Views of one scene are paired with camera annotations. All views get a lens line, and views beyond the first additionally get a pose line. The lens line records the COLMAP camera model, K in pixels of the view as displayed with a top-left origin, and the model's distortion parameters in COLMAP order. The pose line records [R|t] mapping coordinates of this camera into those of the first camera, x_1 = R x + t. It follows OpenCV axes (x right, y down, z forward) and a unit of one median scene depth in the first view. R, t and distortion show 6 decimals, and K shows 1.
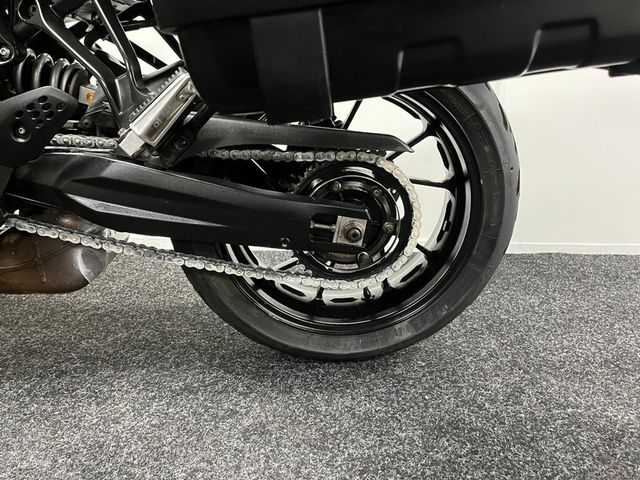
lens RADIAL K [[482.4, 0, 320.0], [0, 482.4, 240.0], [0, 0, 1]] dist [0.083303, -0.117818]
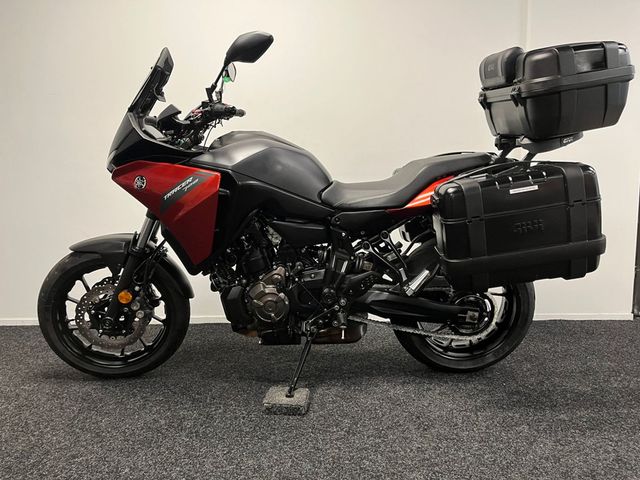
lens RADIAL K [[482.4, 0, 320.0], [0, 482.4, 240.0], [0, 0, 1]] dist [0.083303, -0.117818]
pose [[0.999432, -0.025350, -0.022191, -0.593520], [0.022291, 0.991441, -0.128639, -0.093895], [0.025262, 0.128071, 0.991443, -1.453563]]
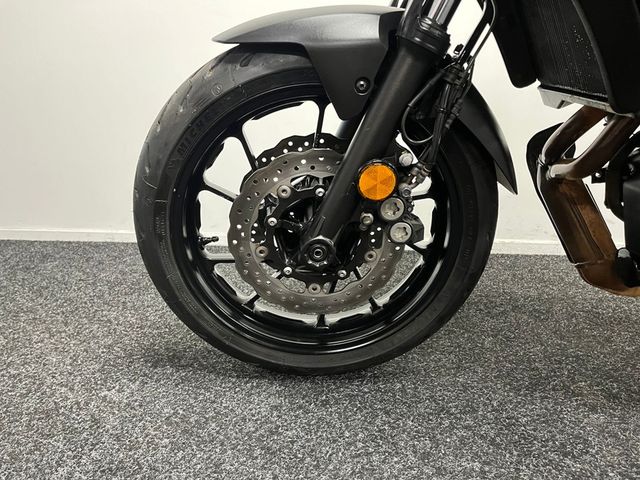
lens RADIAL K [[482.4, 0, 320.0], [0, 482.4, 240.0], [0, 0, 1]] dist [0.083303, -0.117818]
pose [[0.993923, 0.012610, -0.109357, -1.517214], [-0.008874, 0.999363, 0.034579, -0.075334], [0.109724, -0.033398, 0.993401, -0.053511]]
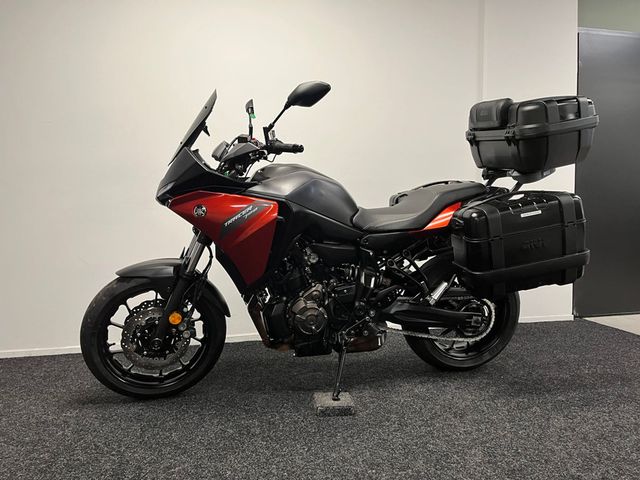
lens RADIAL K [[482.4, 0, 320.0], [0, 482.4, 240.0], [0, 0, 1]] dist [0.083303, -0.117818]
pose [[0.986176, -0.047005, 0.158893, -1.188523], [0.072990, 0.984105, -0.161895, -0.082903], [-0.148758, 0.171255, 0.973932, -1.689954]]
